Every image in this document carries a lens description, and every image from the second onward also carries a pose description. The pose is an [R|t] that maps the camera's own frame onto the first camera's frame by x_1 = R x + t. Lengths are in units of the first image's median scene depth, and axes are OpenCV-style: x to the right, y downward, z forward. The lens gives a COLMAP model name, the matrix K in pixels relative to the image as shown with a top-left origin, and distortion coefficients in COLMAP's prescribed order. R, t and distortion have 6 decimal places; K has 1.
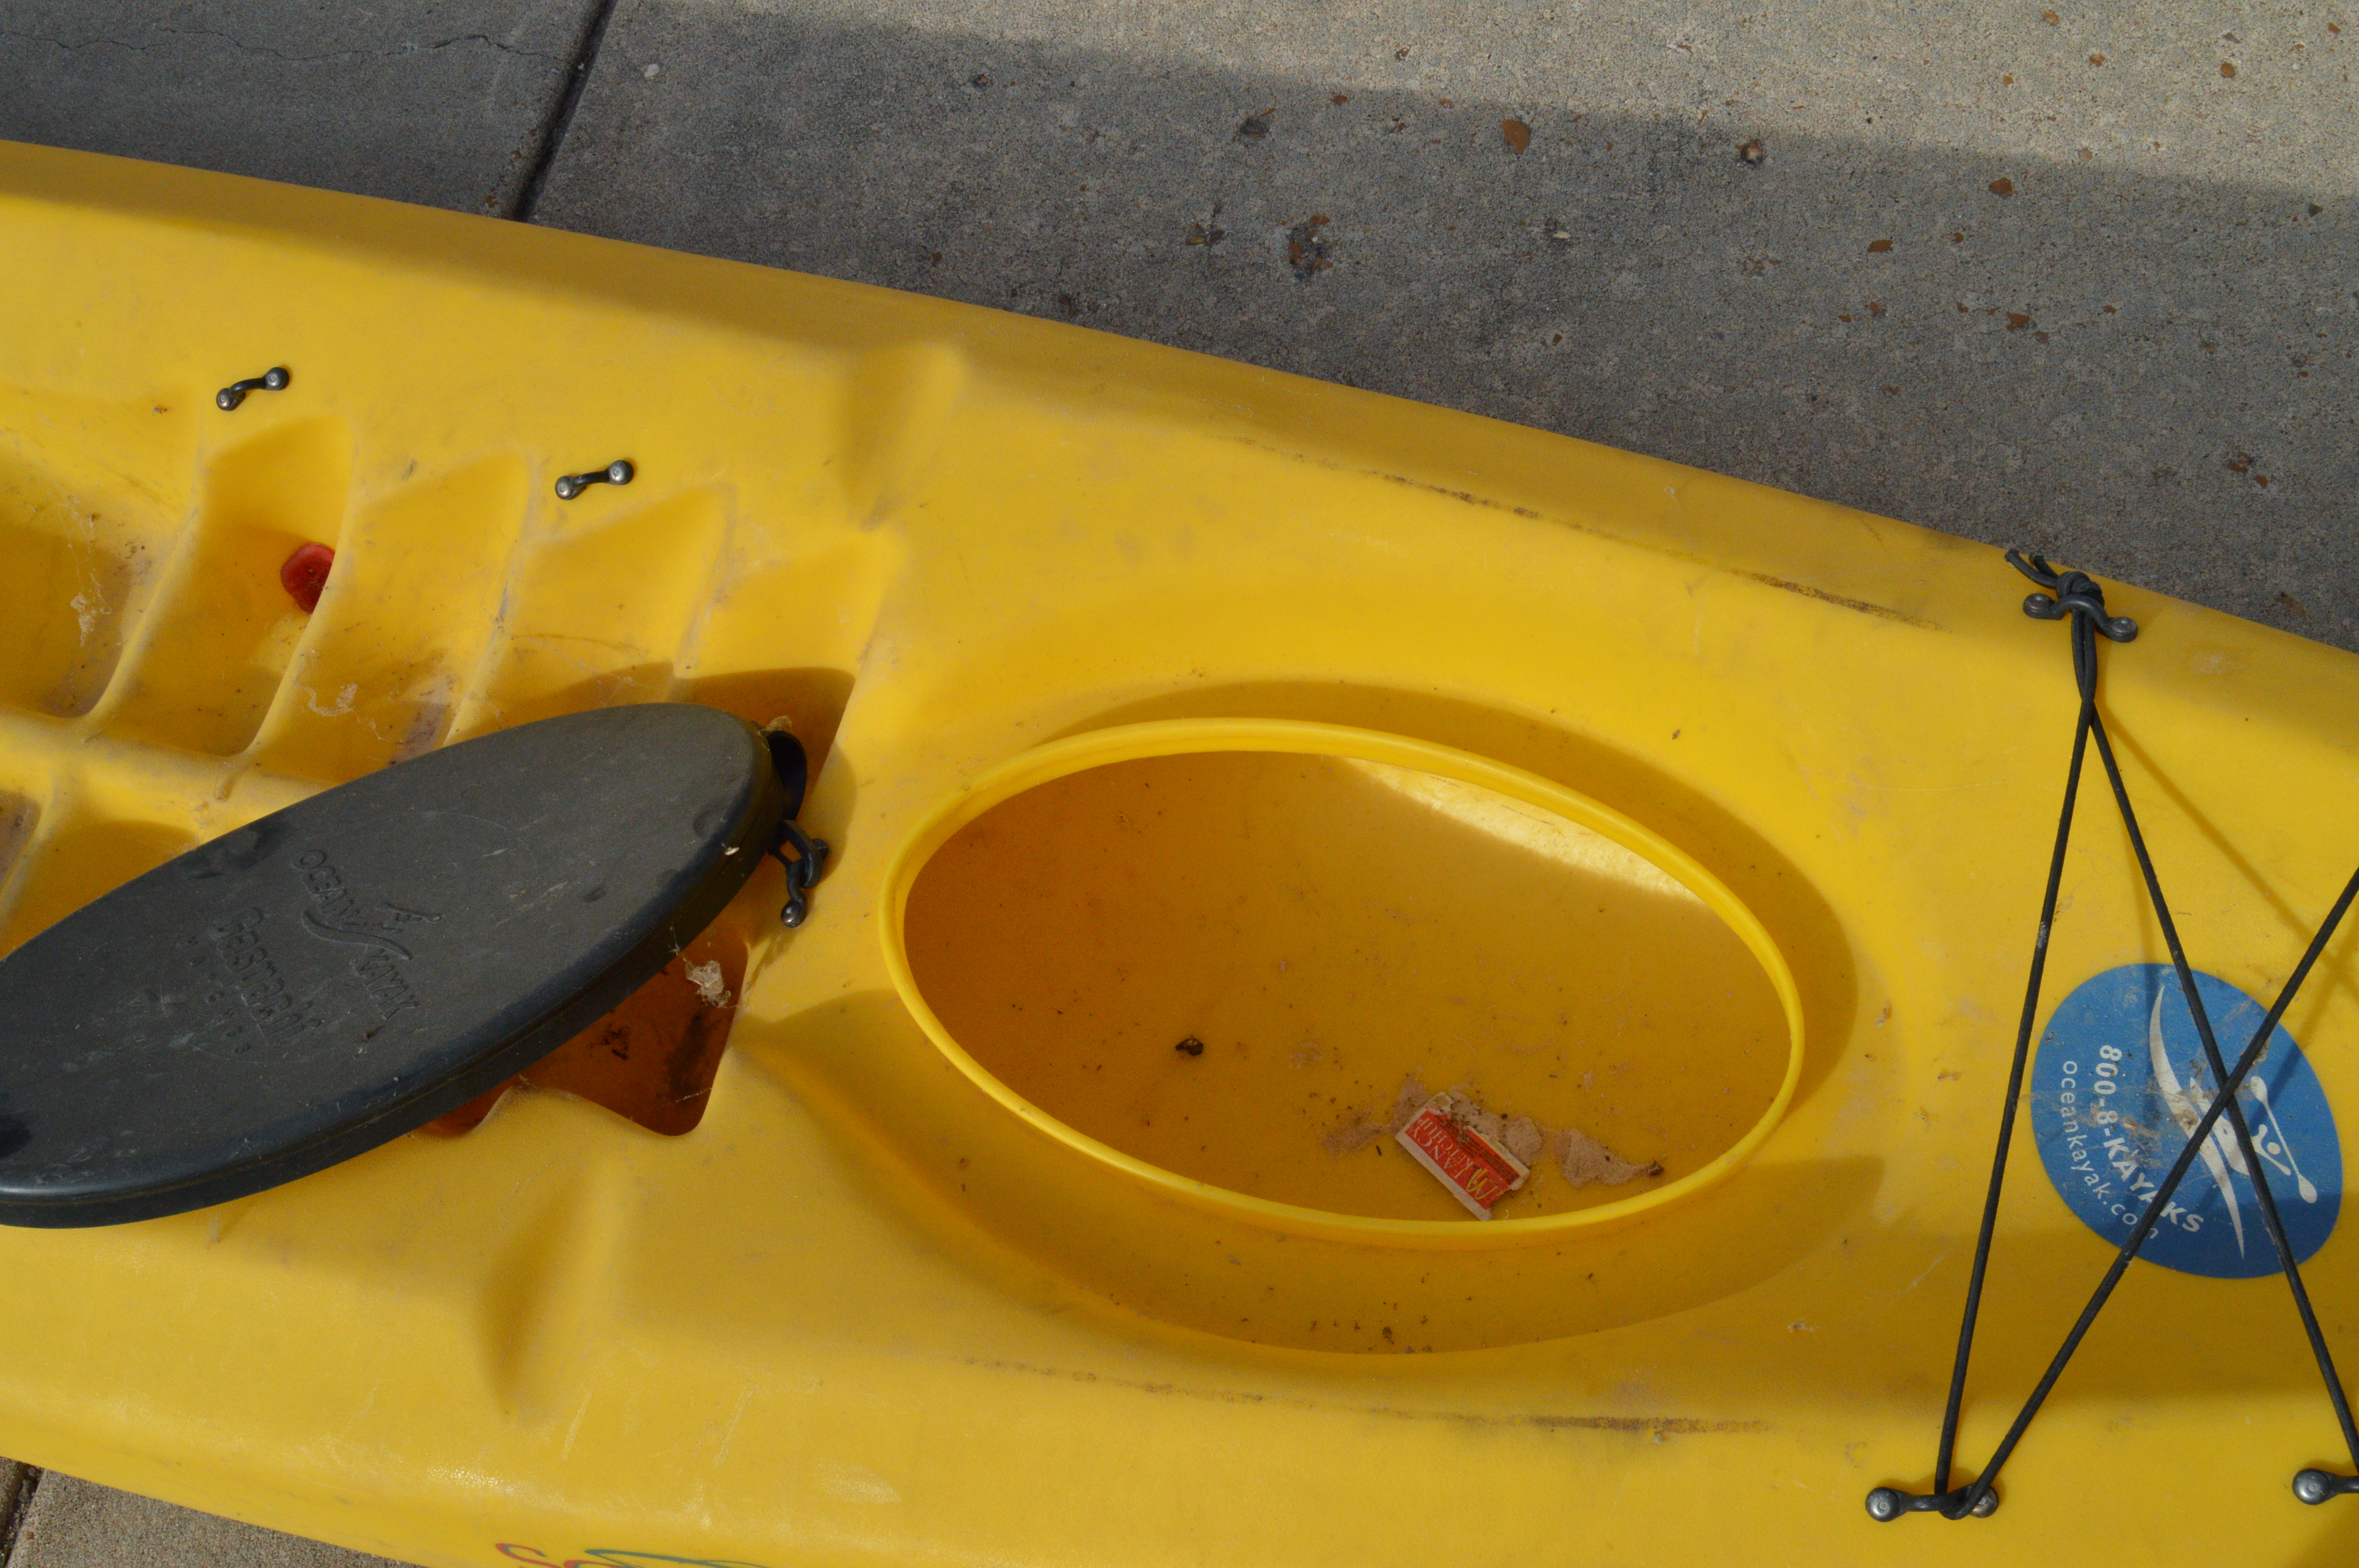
lens RADIAL K [[2584.1, 0, 1179.5], [0, 2584.1, 784.0], [0, 0, 1]] dist [-0.063188, 0.001749]
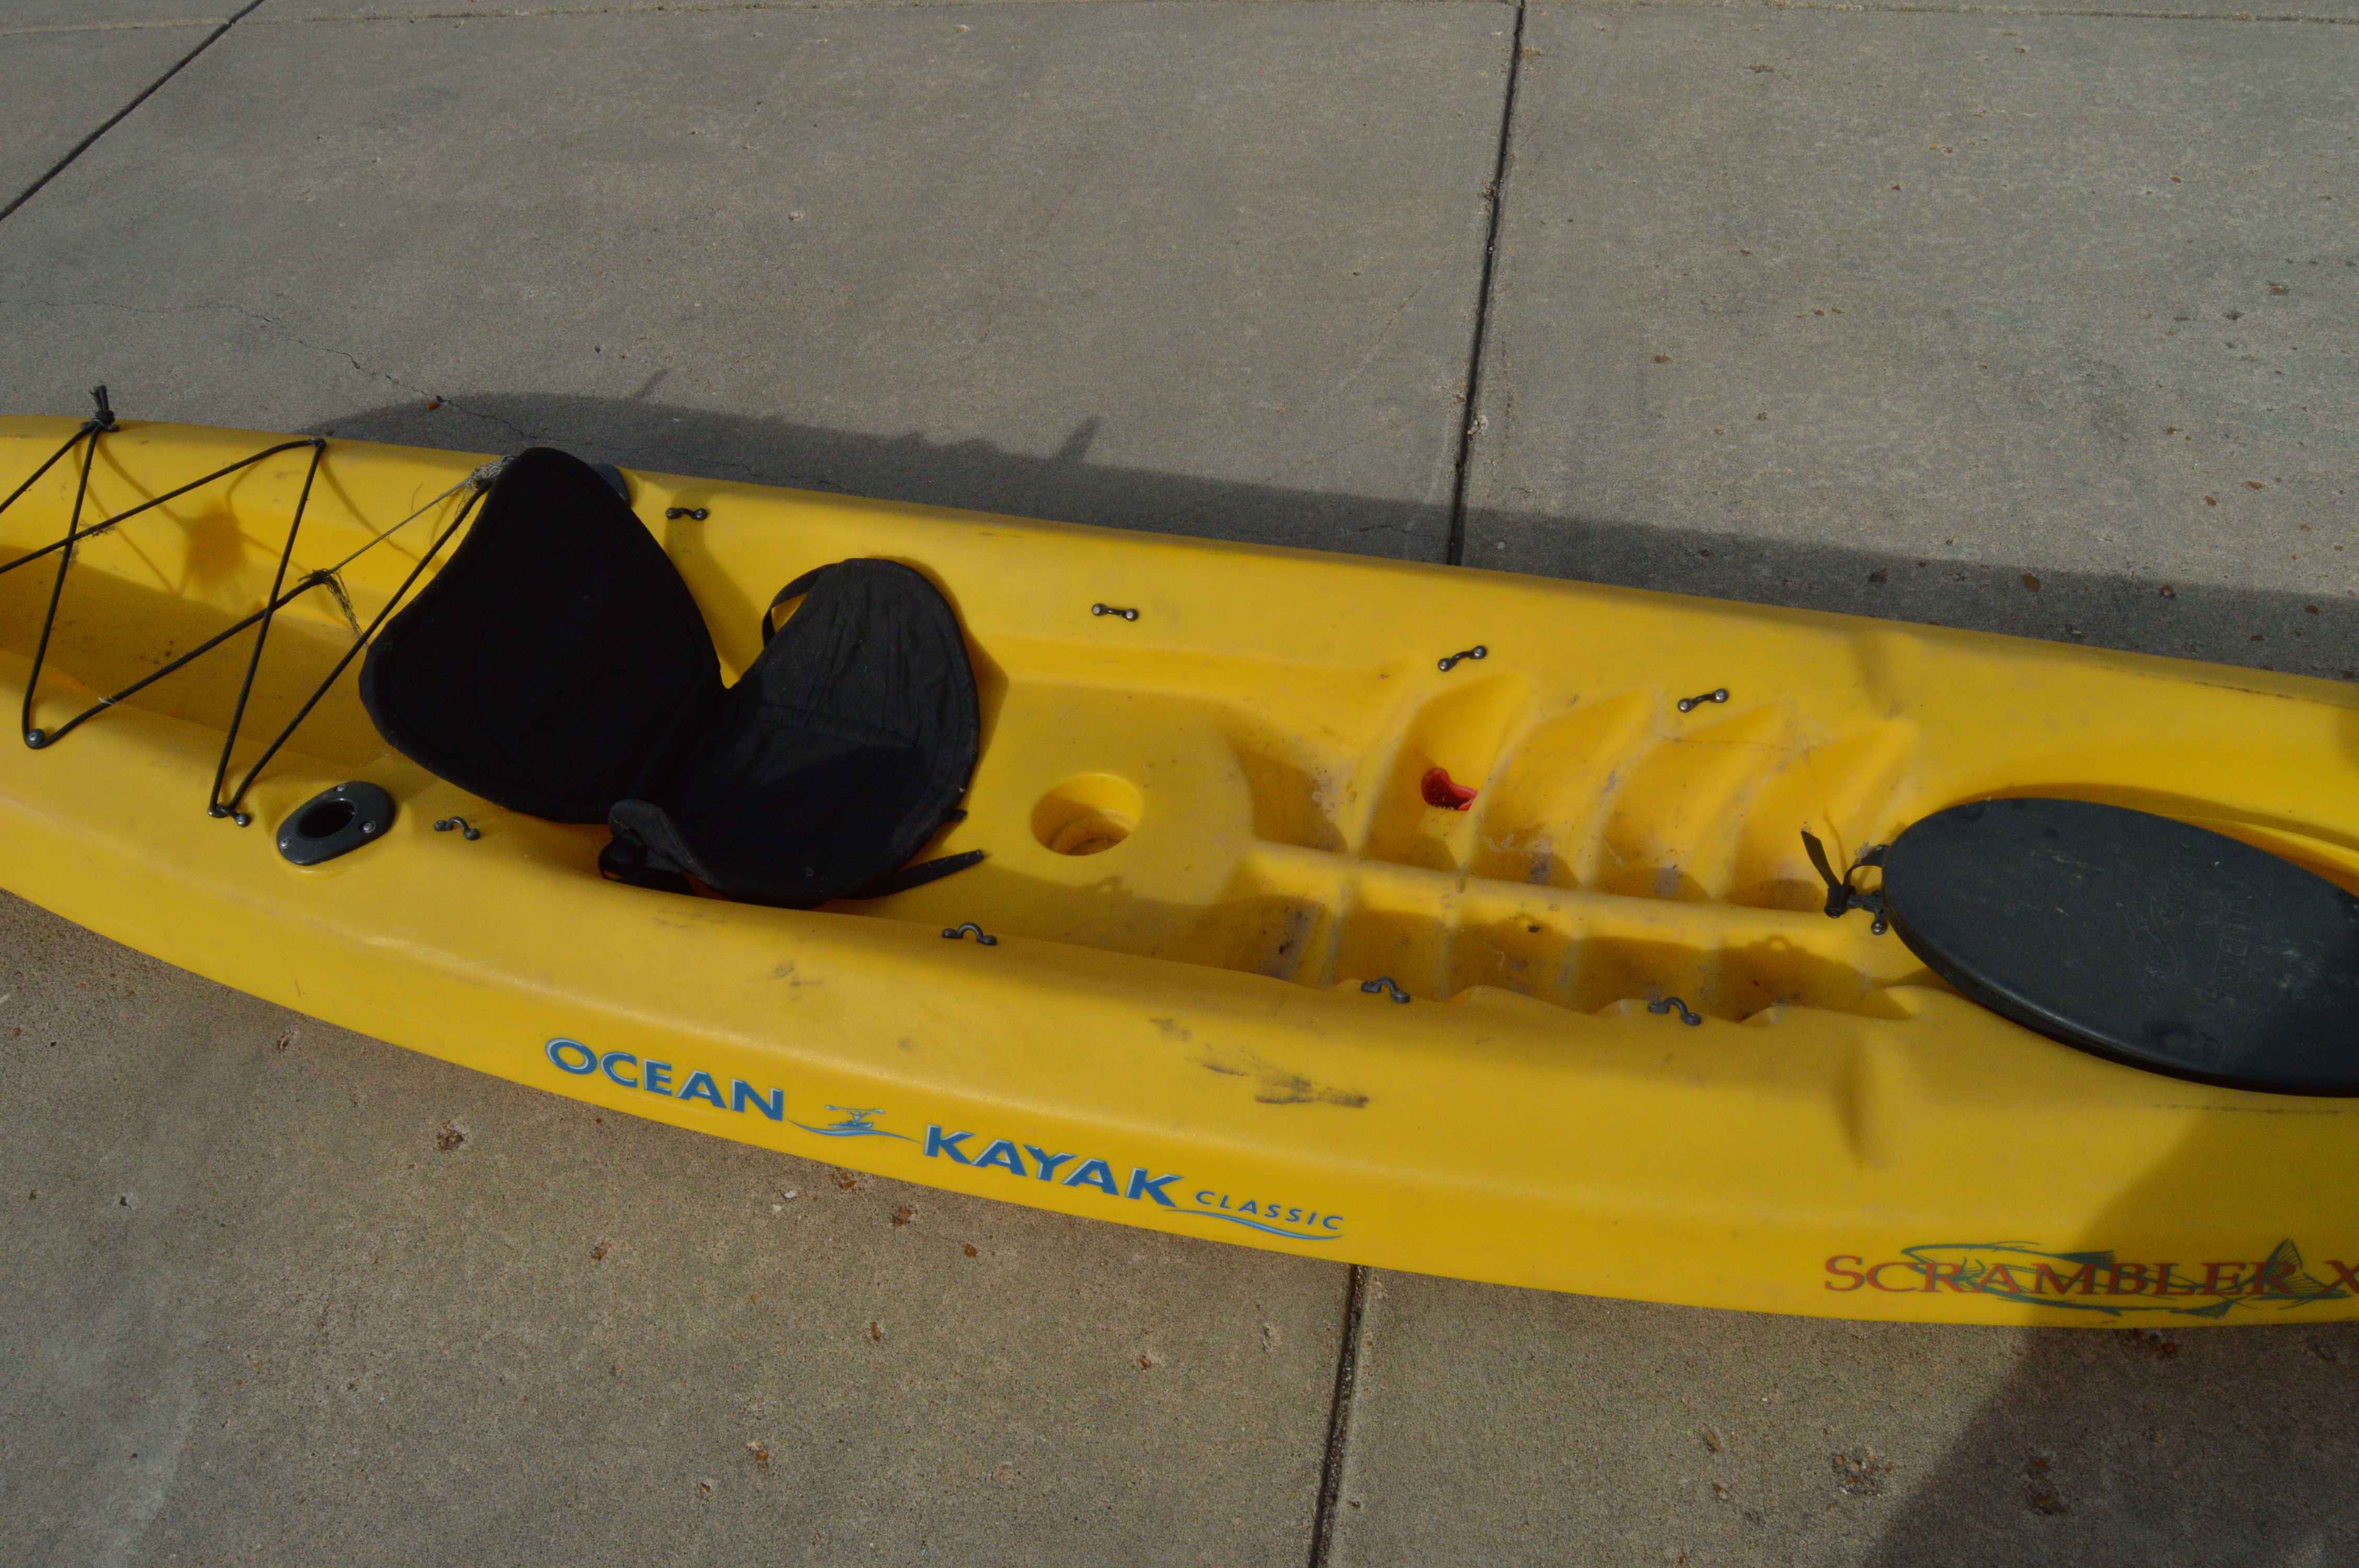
lens RADIAL K [[1877.3, 0, 1189.1], [0, 1877.3, 780.2], [0, 0, 1]] dist [-0.102374, 0.044458]
pose [[0.998892, 0.017018, 0.043884, -0.492646], [-0.004789, 0.964261, -0.264909, 0.211421], [-0.046824, 0.264405, 0.963274, -0.145673]]
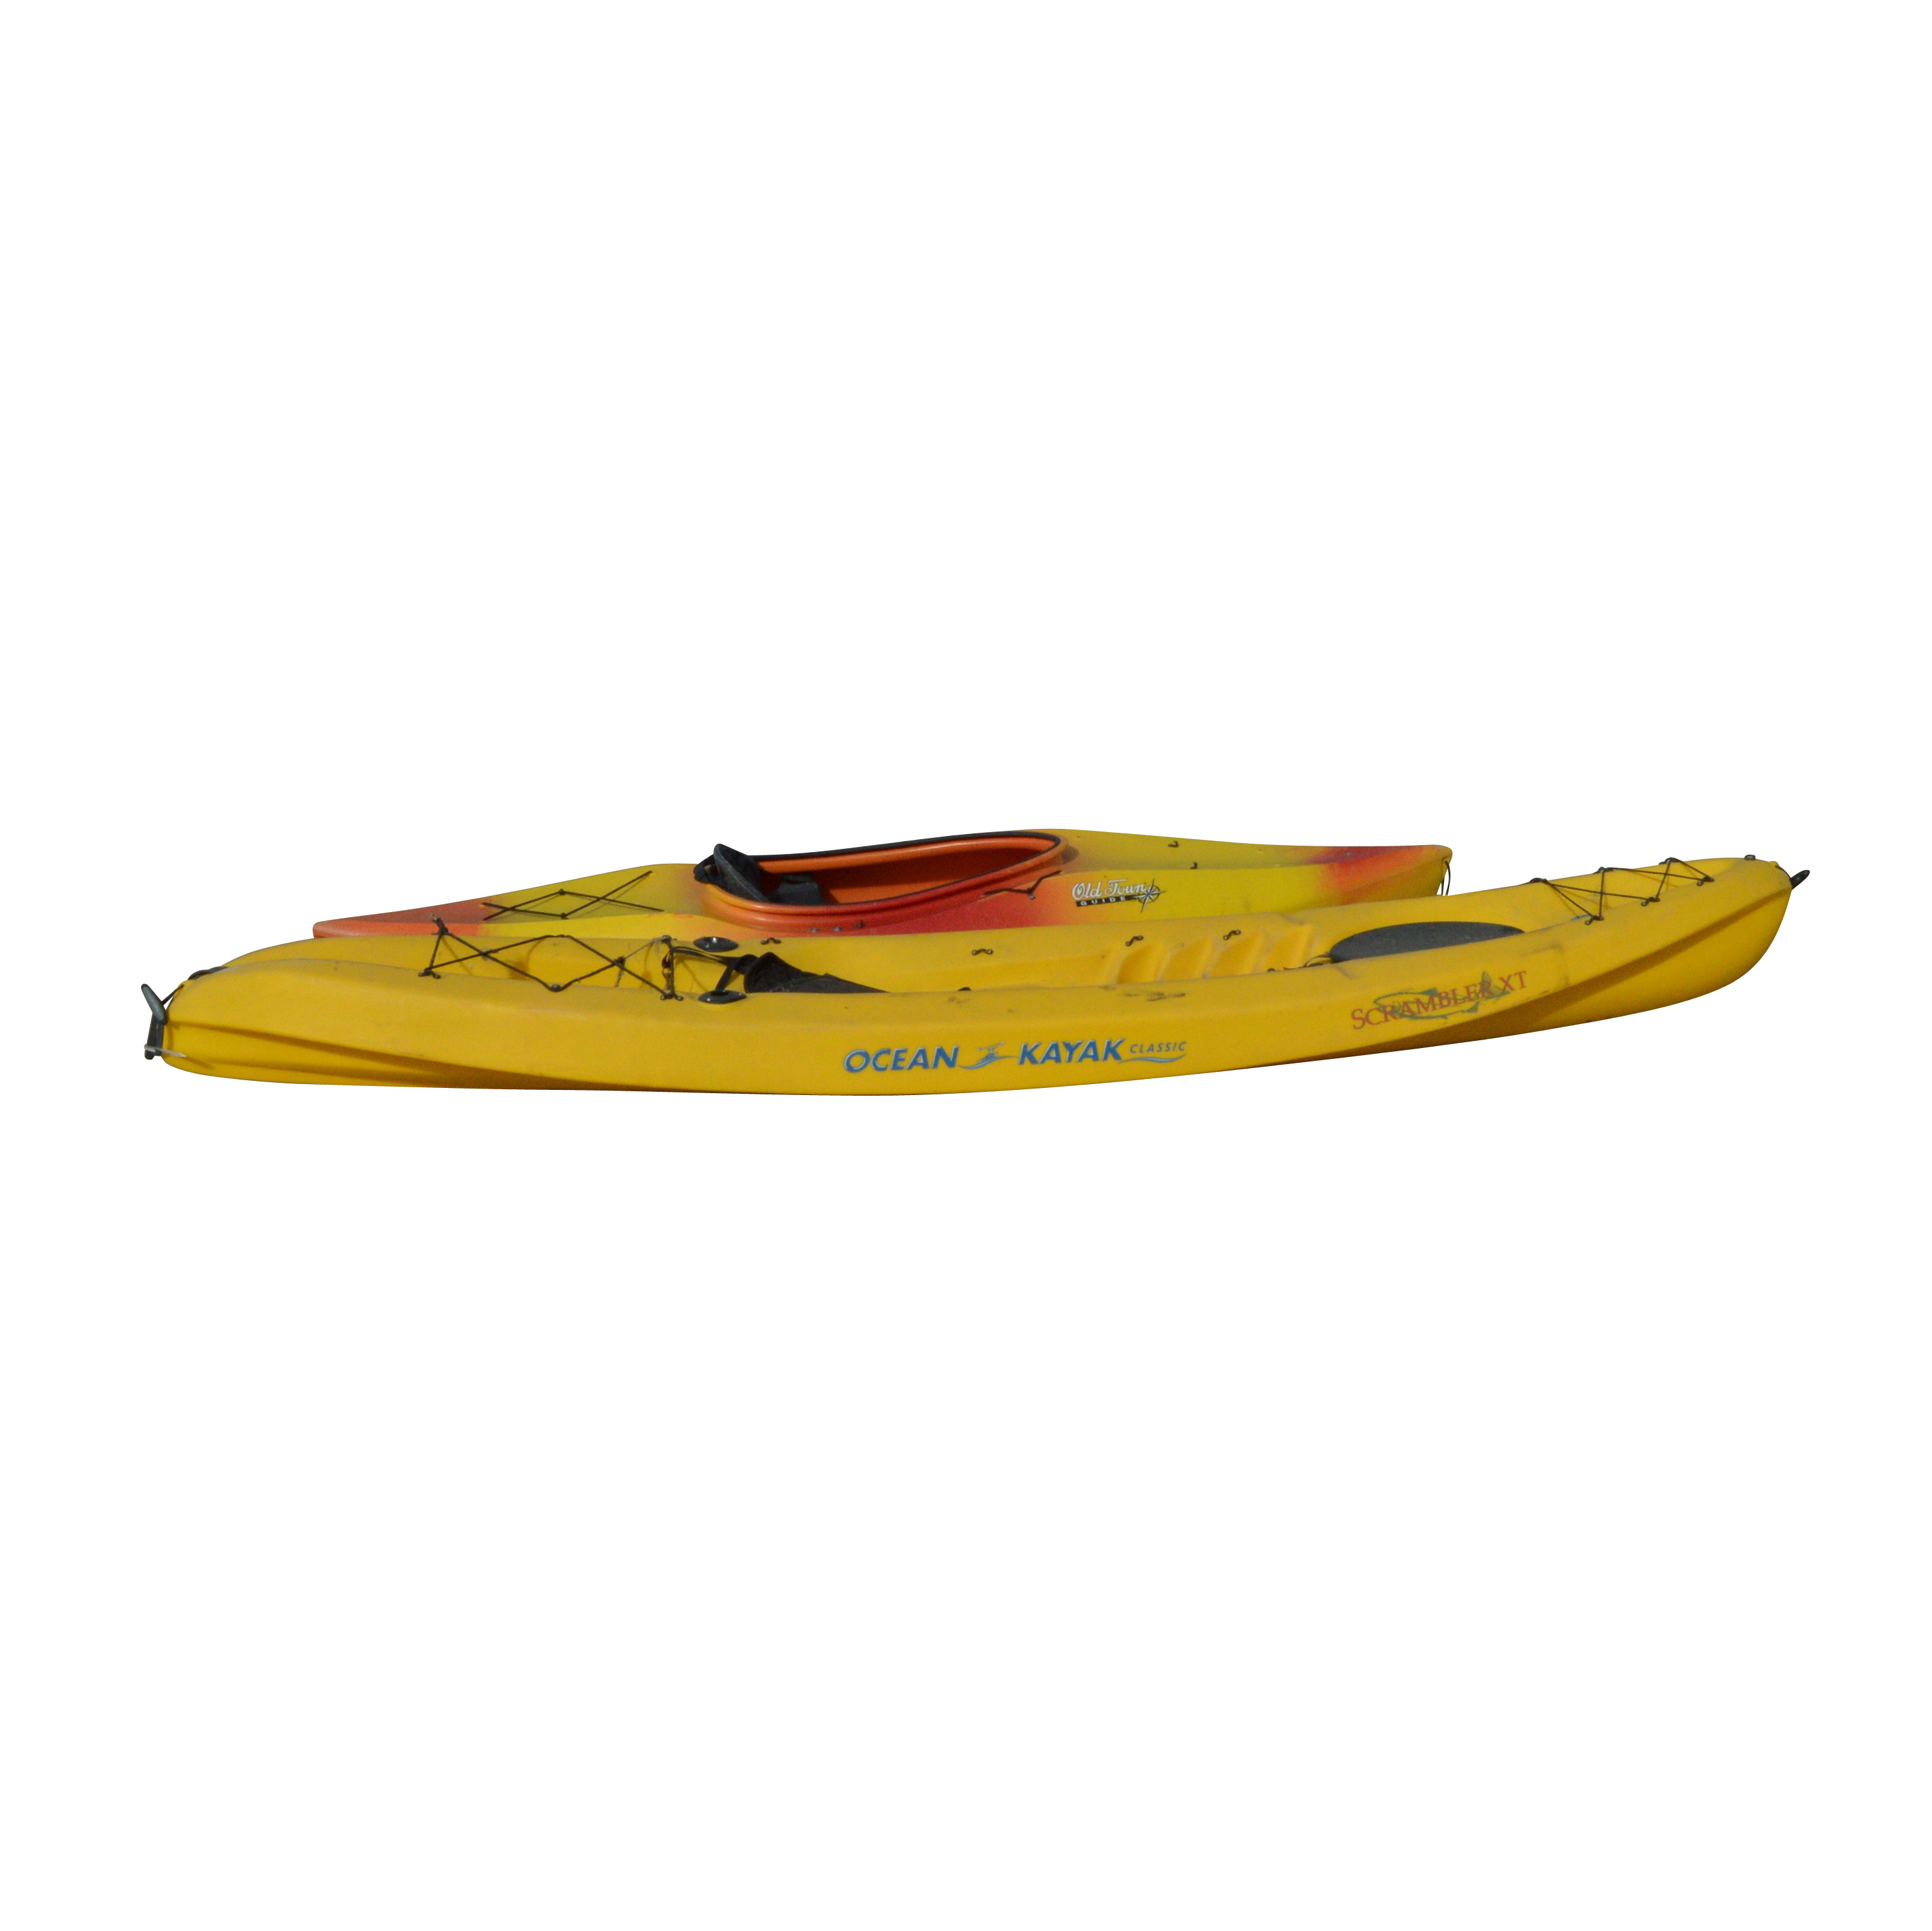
lens RADIAL K [[2647.4, 0, 1017.1], [0, 2647.4, 964.2], [0, 0, 1]] dist [-0.032574, -0.020673]
pose [[0.902890, 0.003251, 0.429859, -1.972322], [0.324044, 0.651919, -0.685563, 2.285172], [-0.282462, 0.758282, 0.587558, -1.201396]]
